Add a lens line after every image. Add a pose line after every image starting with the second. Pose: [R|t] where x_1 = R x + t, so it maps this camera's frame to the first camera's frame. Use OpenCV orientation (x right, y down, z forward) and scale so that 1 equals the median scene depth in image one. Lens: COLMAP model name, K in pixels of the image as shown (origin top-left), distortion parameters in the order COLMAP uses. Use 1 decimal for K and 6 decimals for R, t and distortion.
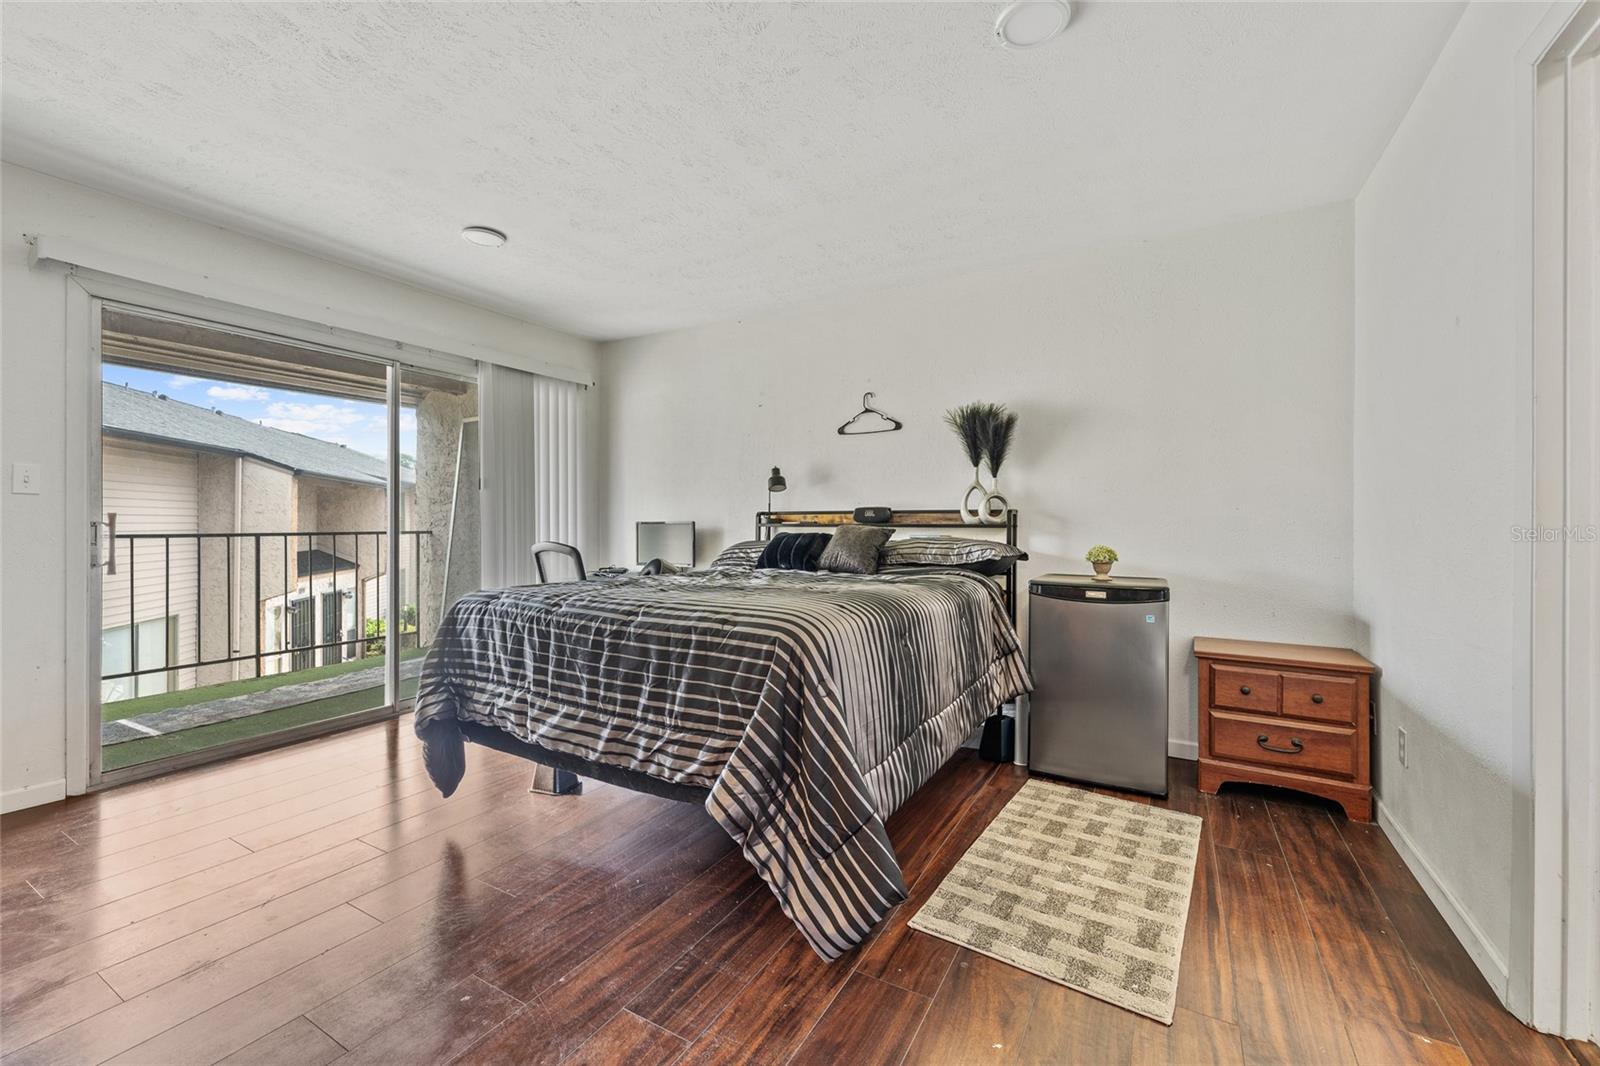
lens RADIAL K [[635.9, 0, 796.1], [0, 635.9, 532.7], [0, 0, 1]] dist [0.001092, 0.000181]
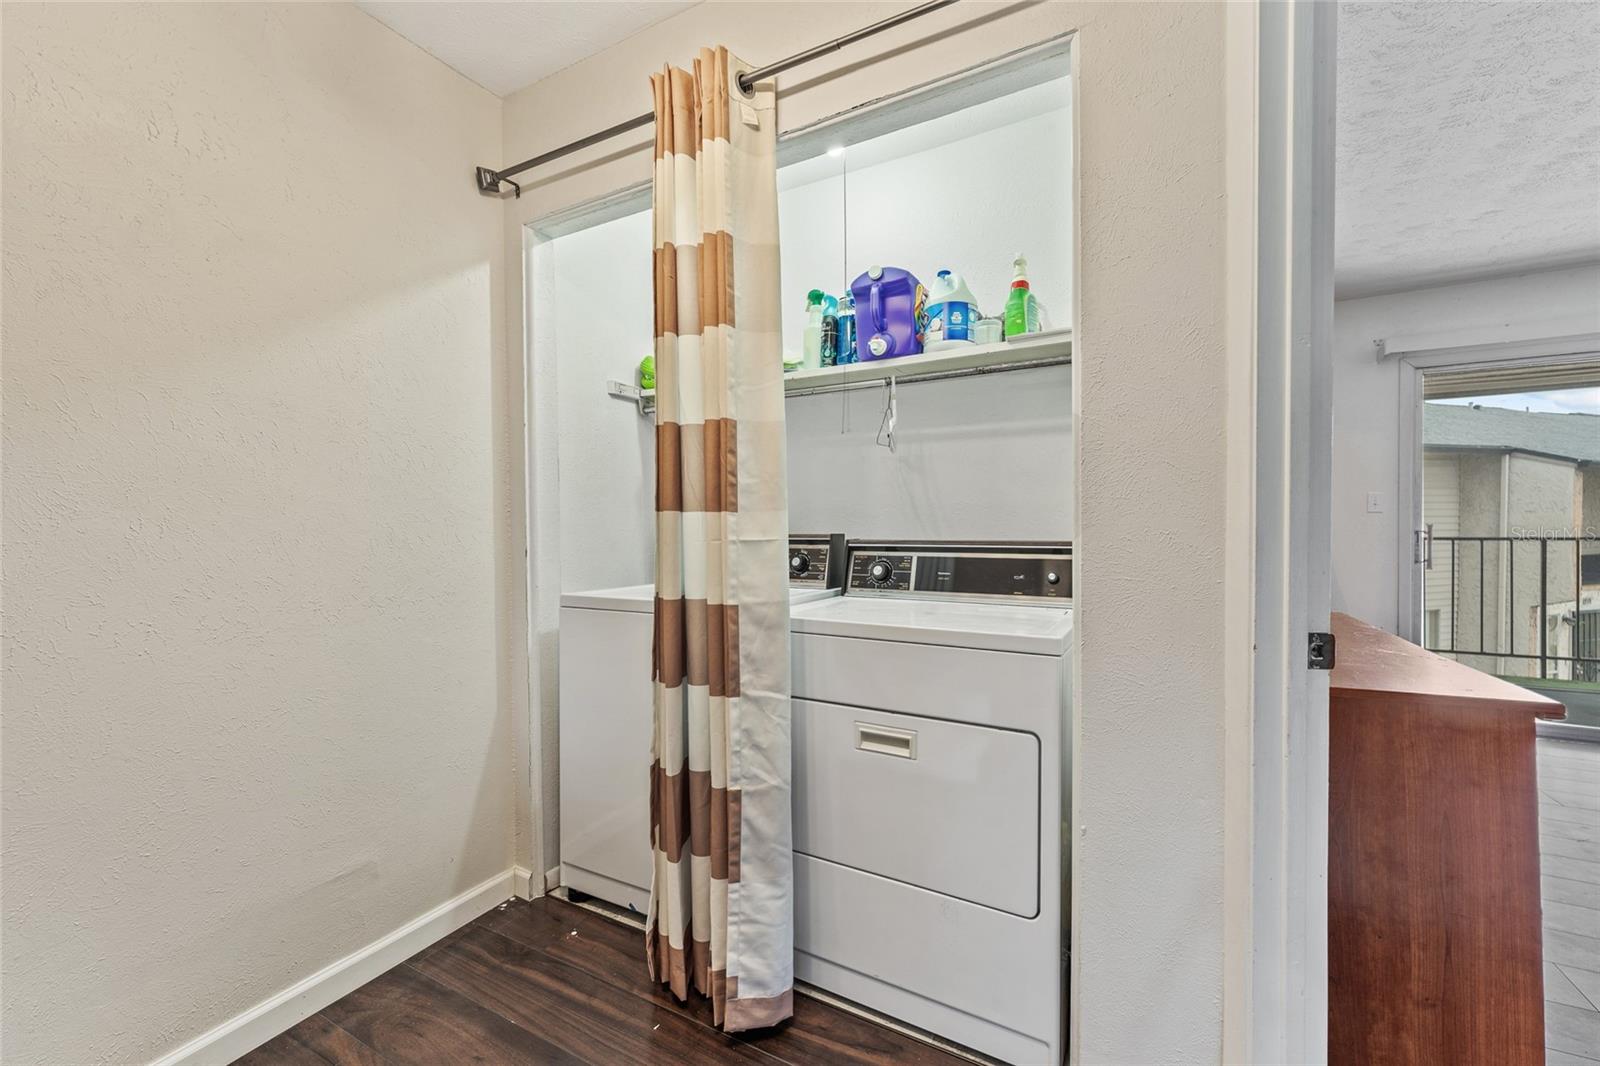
lens RADIAL K [[635.9, 0, 796.1], [0, 635.9, 532.7], [0, 0, 1]] dist [0.001092, 0.000181]
pose [[0.023047, 0.006186, -0.999715, 0.068498], [-0.001877, 0.999979, 0.006145, -0.004777], [0.999733, 0.001734, 0.023058, -0.103295]]
